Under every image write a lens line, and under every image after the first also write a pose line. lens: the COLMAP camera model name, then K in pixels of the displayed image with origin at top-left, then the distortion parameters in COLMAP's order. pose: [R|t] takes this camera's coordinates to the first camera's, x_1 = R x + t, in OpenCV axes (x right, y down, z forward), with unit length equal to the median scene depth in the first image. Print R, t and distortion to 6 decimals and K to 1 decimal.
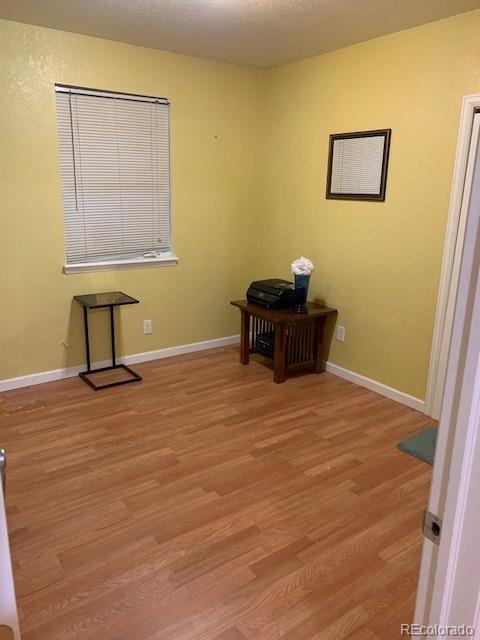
lens RADIAL K [[484.3, 0, 242.5], [0, 484.3, 316.7], [0, 0, 1]] dist [0.006803, -0.005121]
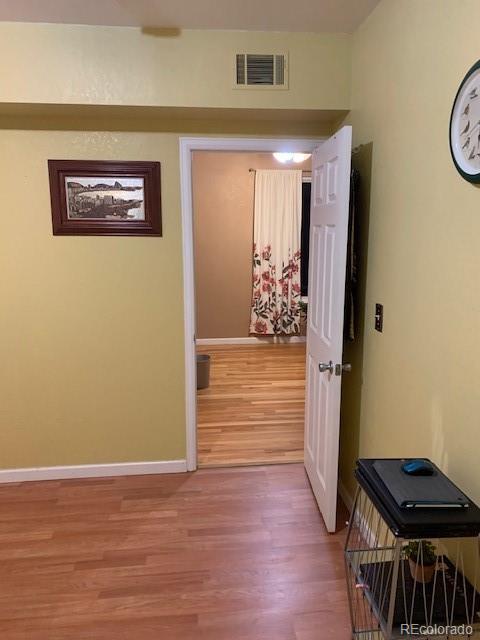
lens RADIAL K [[484.3, 0, 239.6], [0, 484.3, 325.5], [0, 0, 1]] dist [0.006803, -0.005121]
pose [[-0.863819, -0.117934, 0.489804, -0.516739], [0.115261, 0.900168, 0.420015, -0.343270], [-0.490440, 0.419272, -0.763989, 1.168826]]
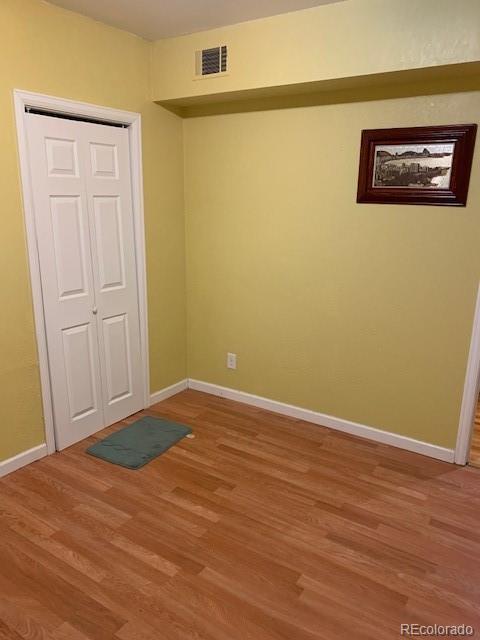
lens RADIAL K [[484.3, 0, 237.8], [0, 484.3, 322.5], [0, 0, 1]] dist [0.006803, -0.005121]
pose [[-0.342541, -0.266366, 0.900952, -0.609598], [0.220926, 0.909239, 0.352812, -0.327532], [-0.913158, 0.319896, -0.252605, 1.101085]]
